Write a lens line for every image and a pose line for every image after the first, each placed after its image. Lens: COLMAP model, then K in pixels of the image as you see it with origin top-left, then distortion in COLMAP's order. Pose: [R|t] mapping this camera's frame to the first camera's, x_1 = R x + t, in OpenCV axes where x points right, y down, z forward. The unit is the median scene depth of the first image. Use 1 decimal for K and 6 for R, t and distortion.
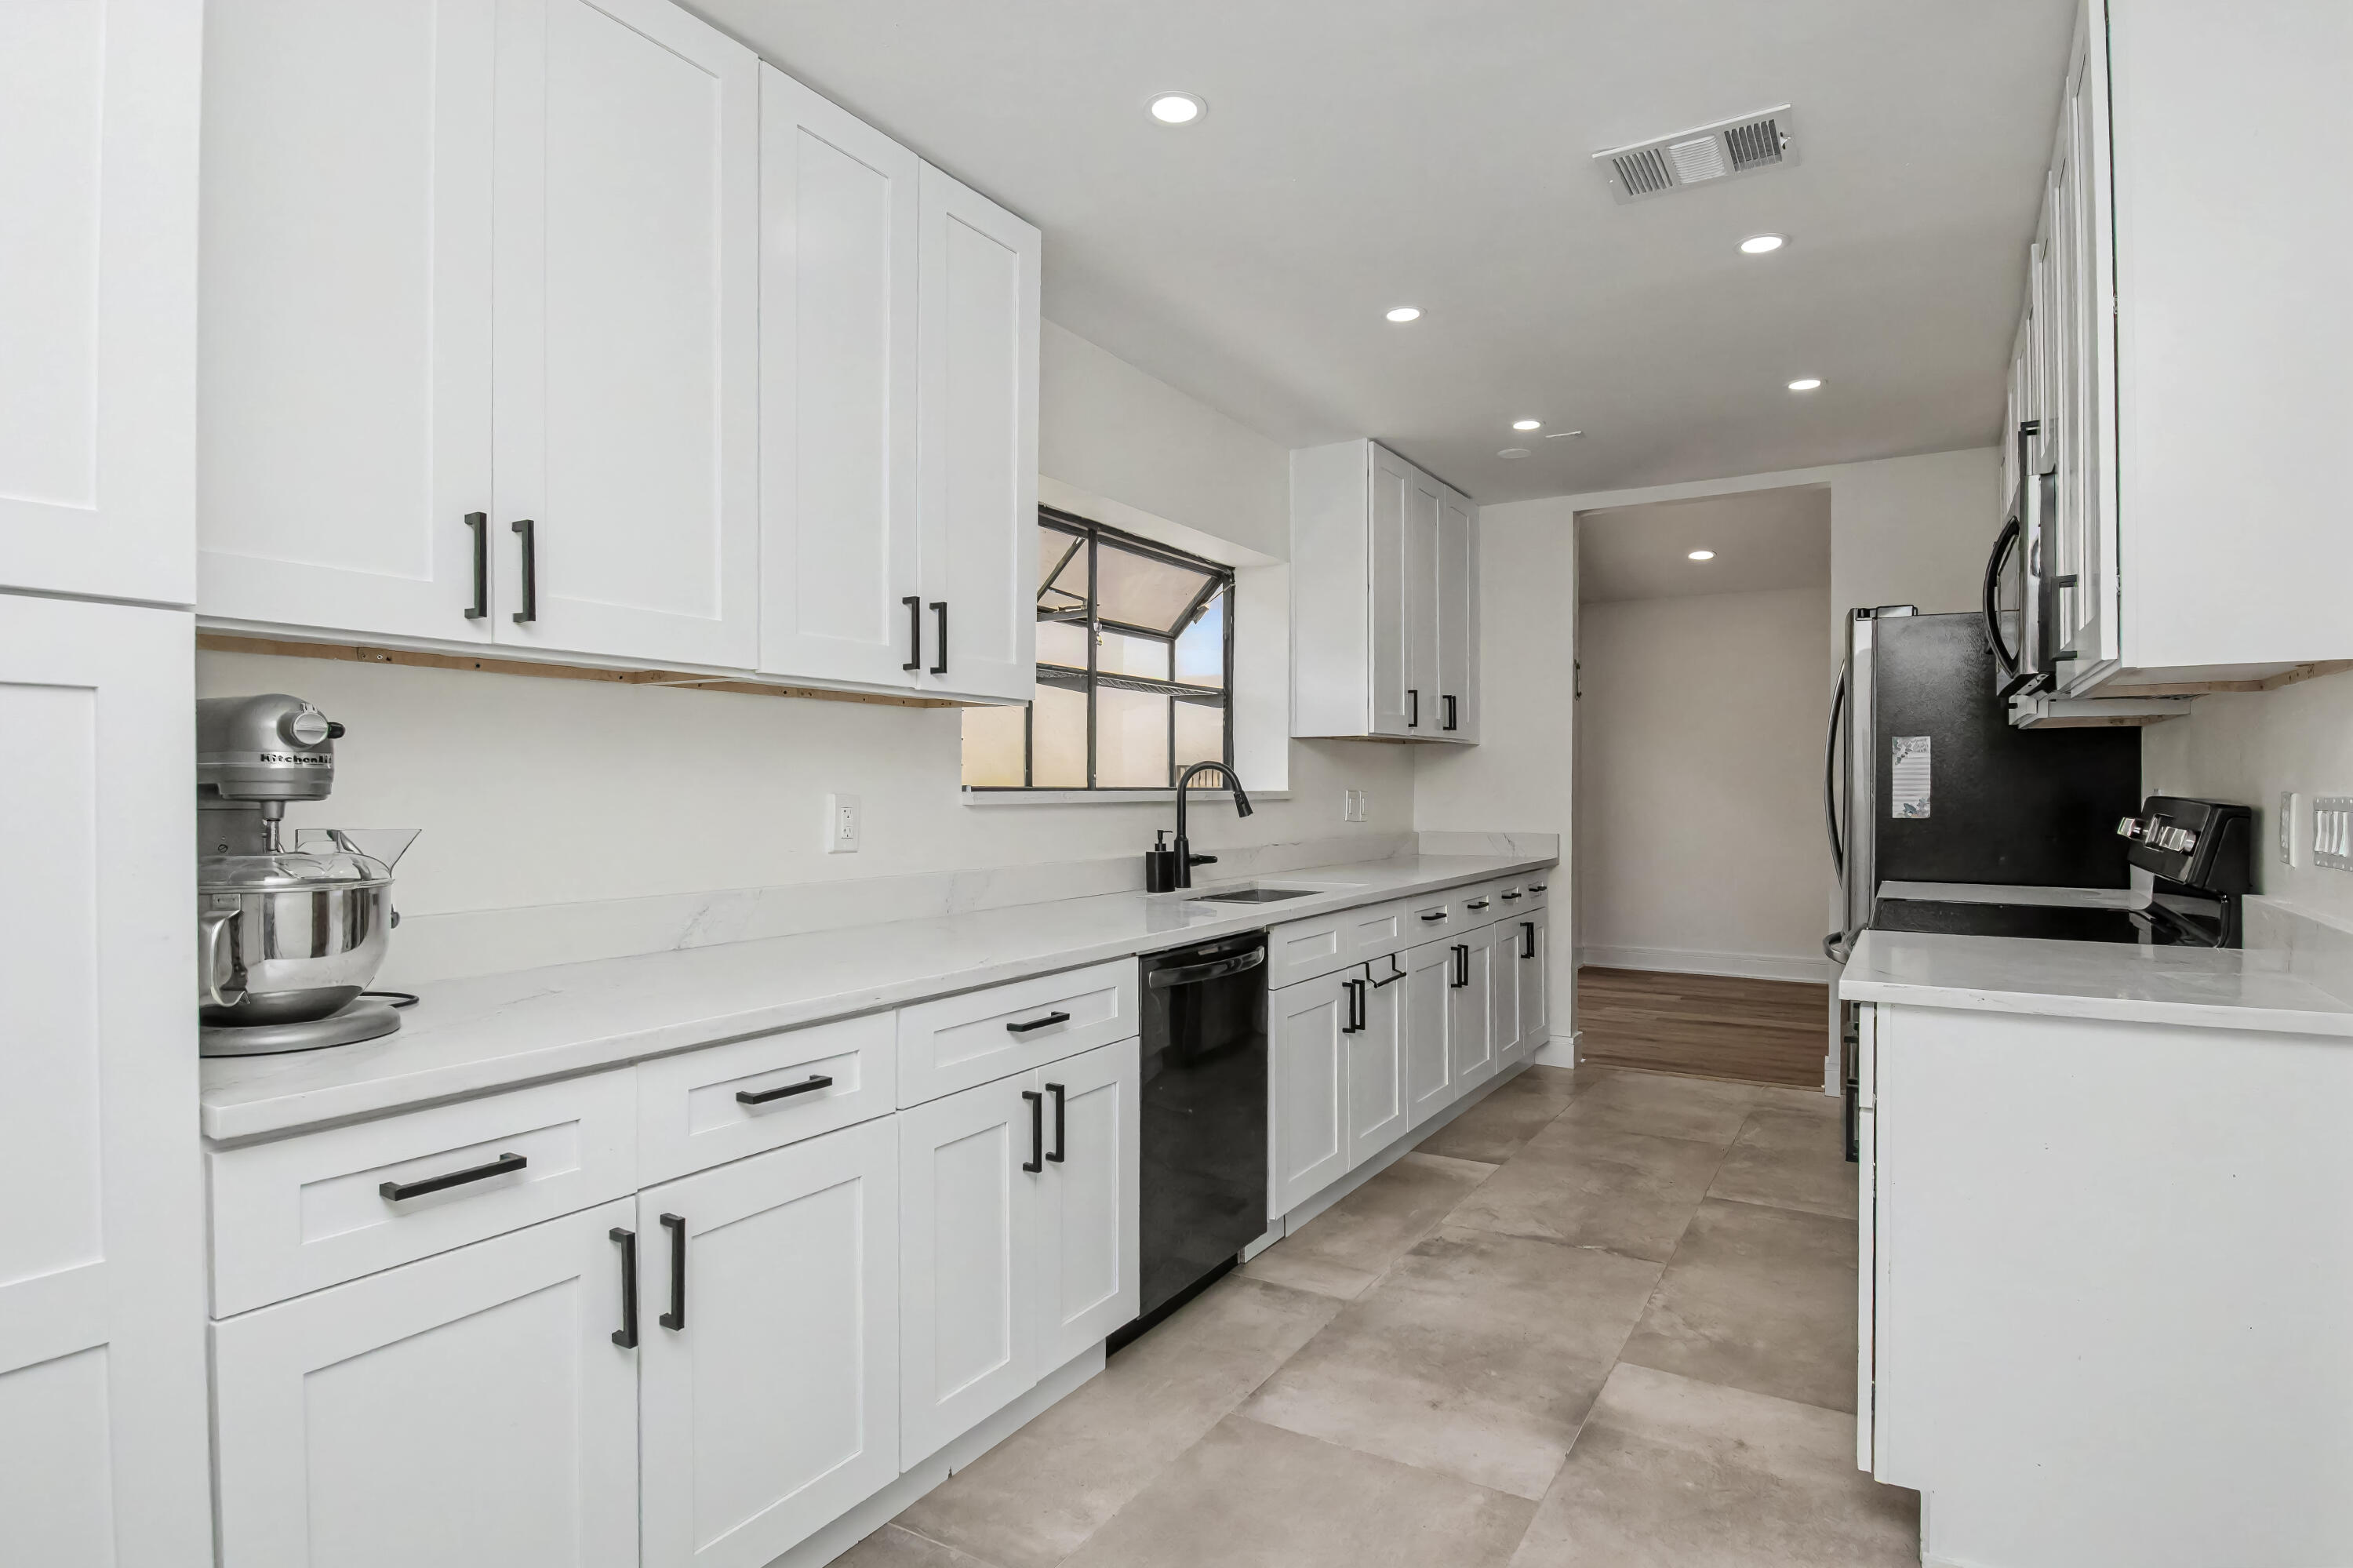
lens RADIAL K [[1235.4, 0, 1177.7], [0, 1235.4, 785.3], [0, 0, 1]] dist [-0.001767, -0.000924]
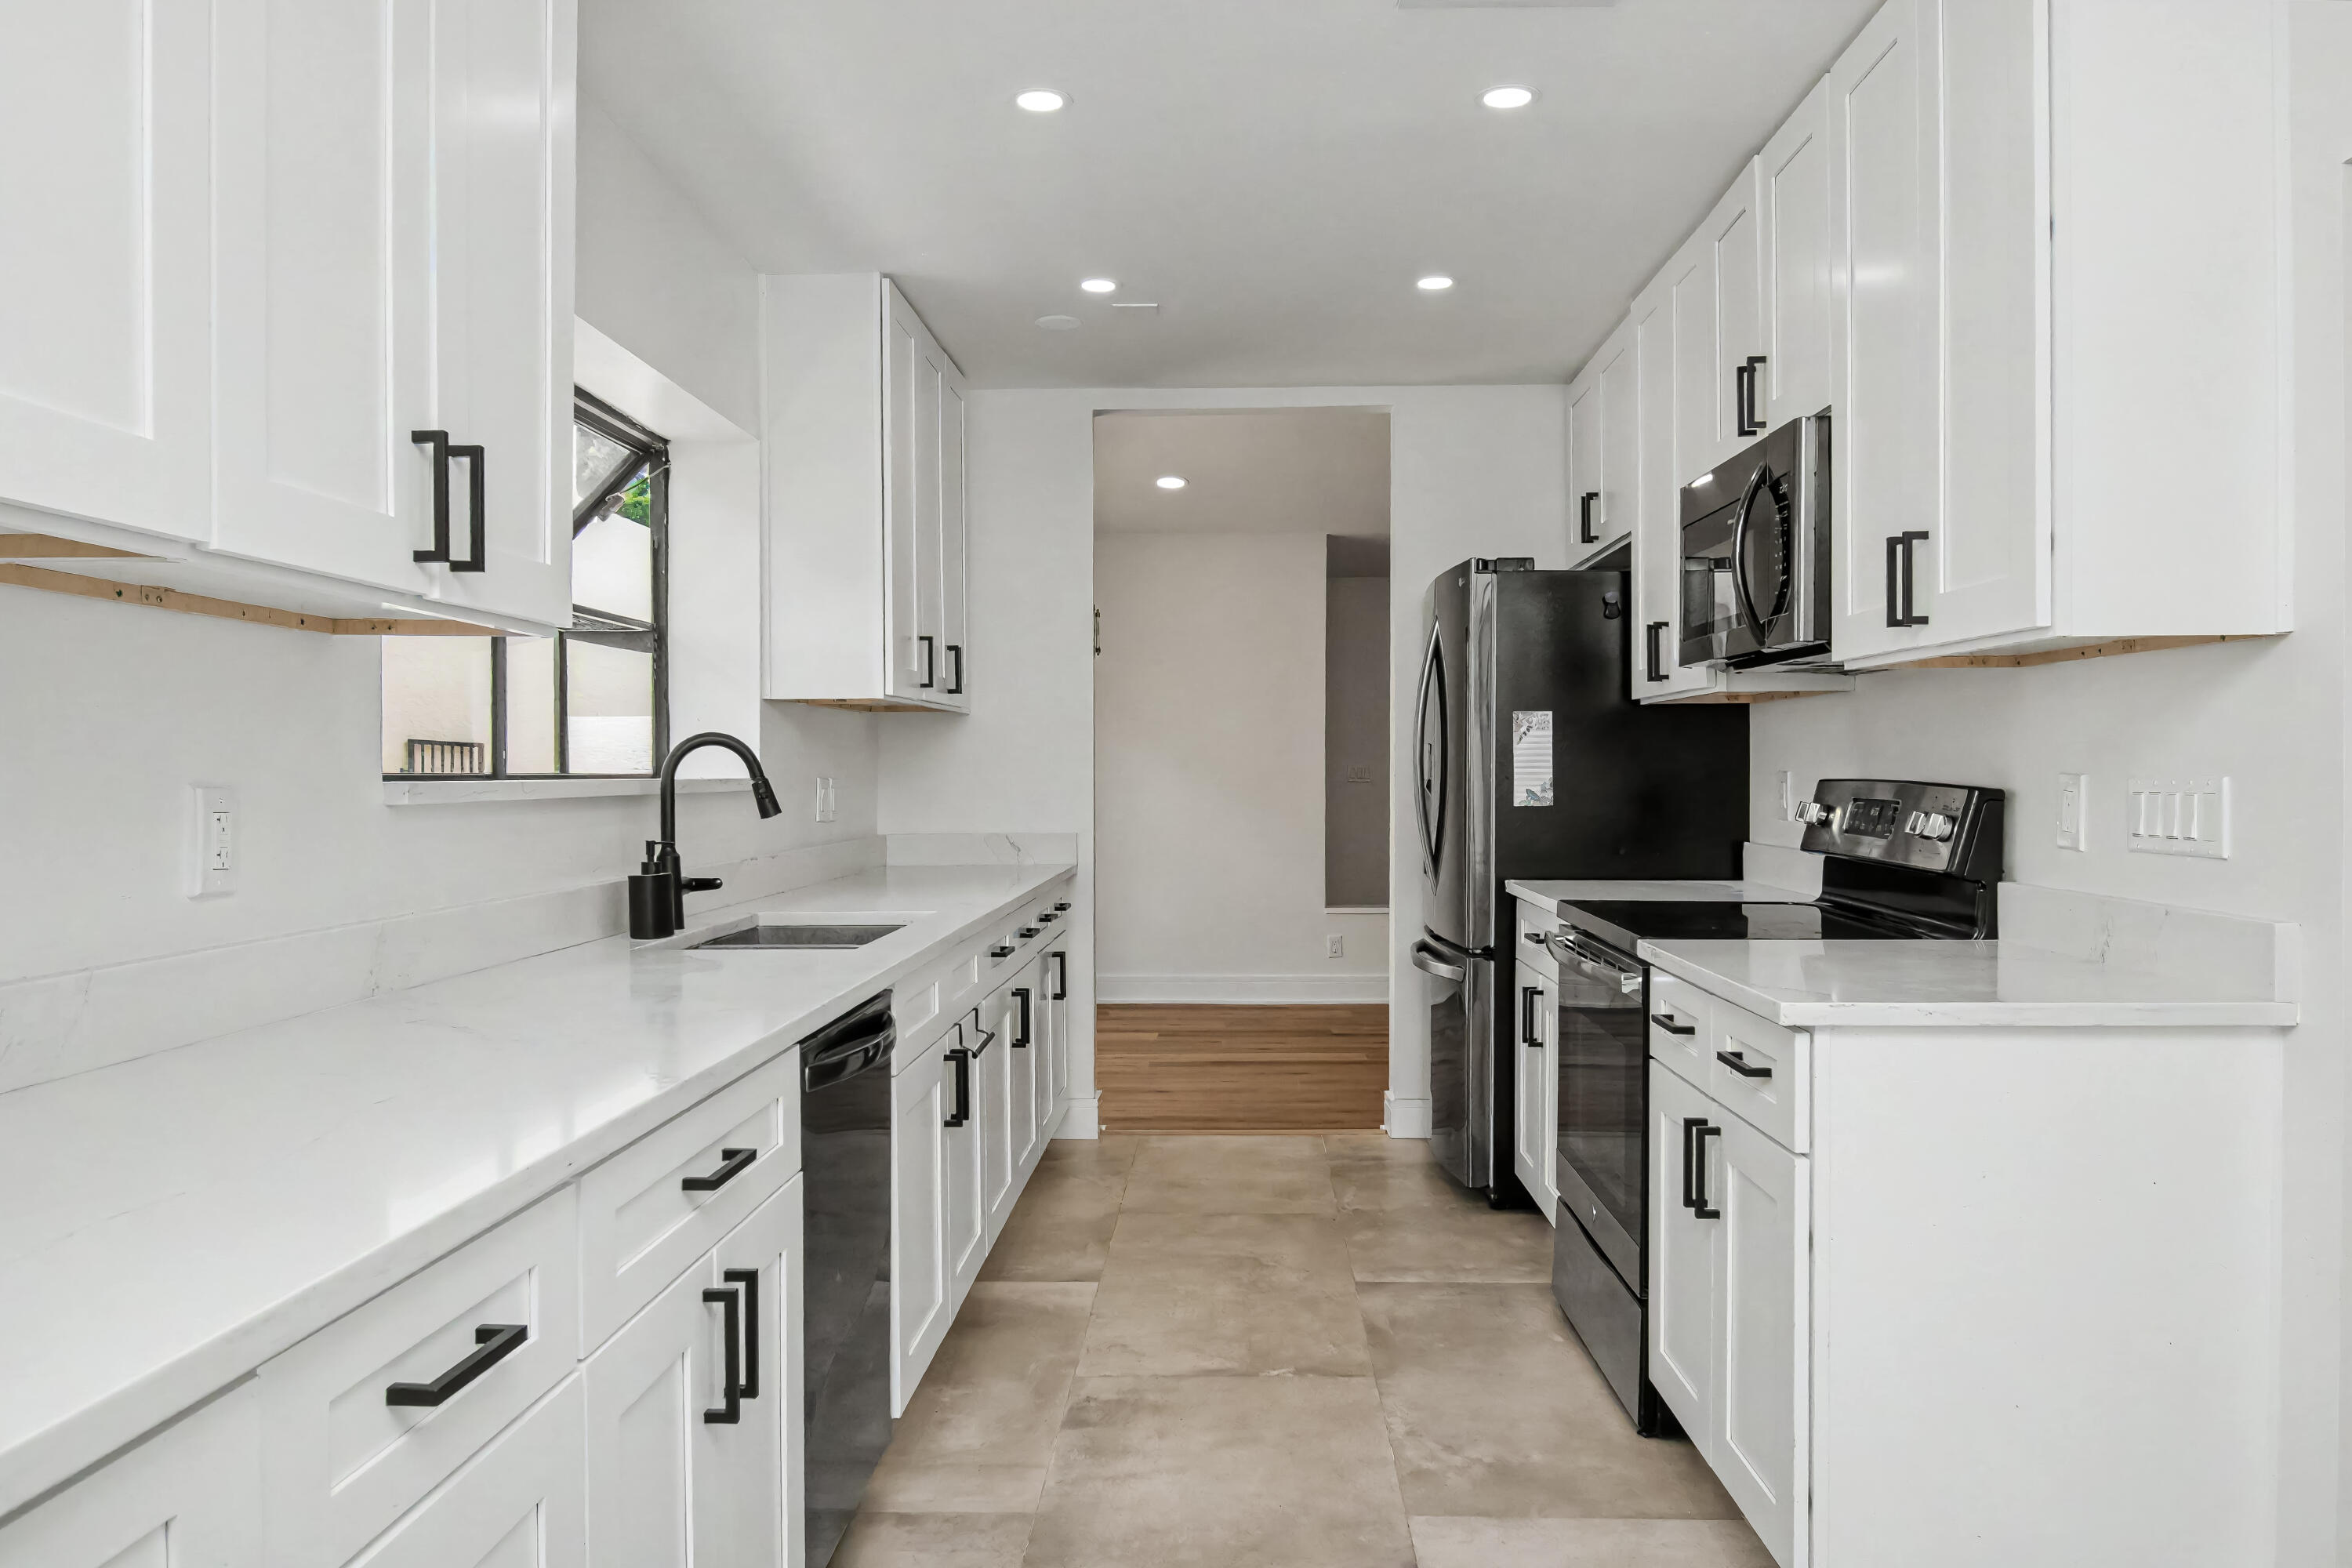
lens RADIAL K [[1642.8, 0, 1184.5], [0, 1642.8, 791.4], [0, 0, 1]] dist [0.005763, -0.001045]
pose [[0.874411, -0.009208, 0.485098, -0.191053], [0.003173, 0.999907, 0.013260, 0.000386], [-0.485175, -0.010056, 0.874359, 0.129821]]
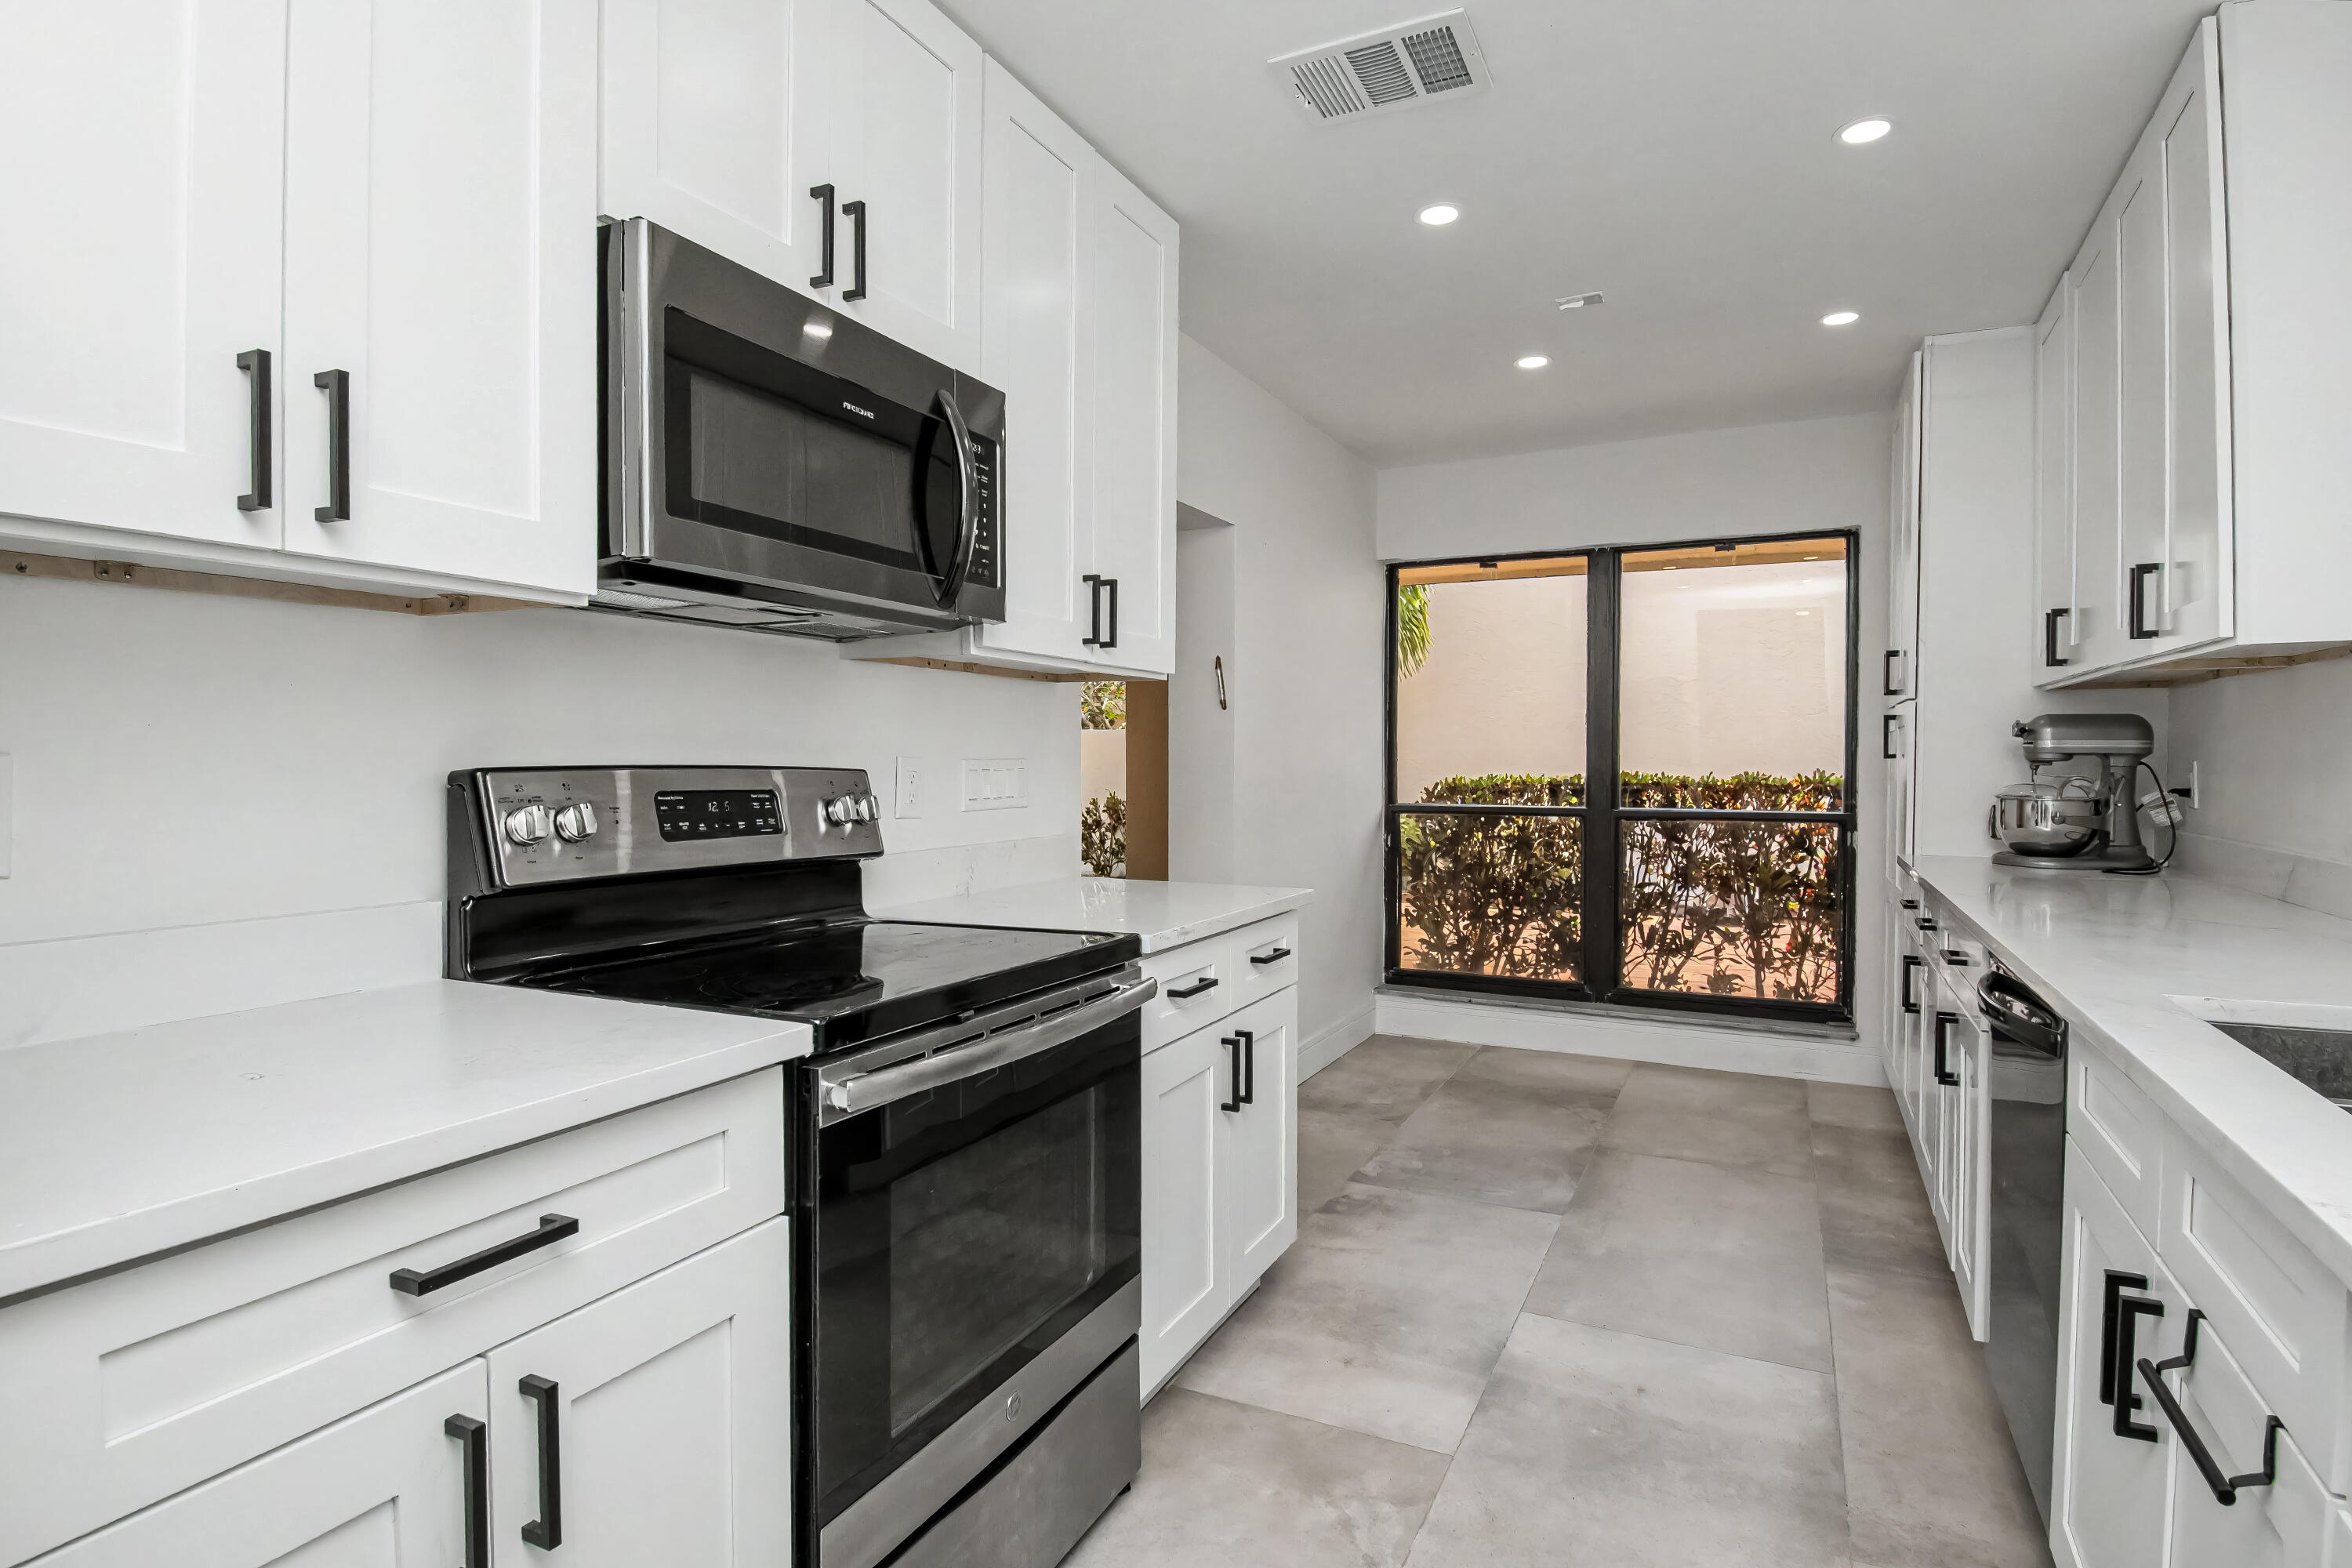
lens RADIAL K [[1199.8, 0, 1181.6], [0, 1199.8, 778.9], [0, 0, 1]] dist [0.008874, -0.023281]
pose [[-0.996328, -0.002716, -0.085574, 0.447856], [-0.003858, 0.999906, 0.013176, 0.005960], [0.085530, 0.013458, -0.996245, 1.310733]]
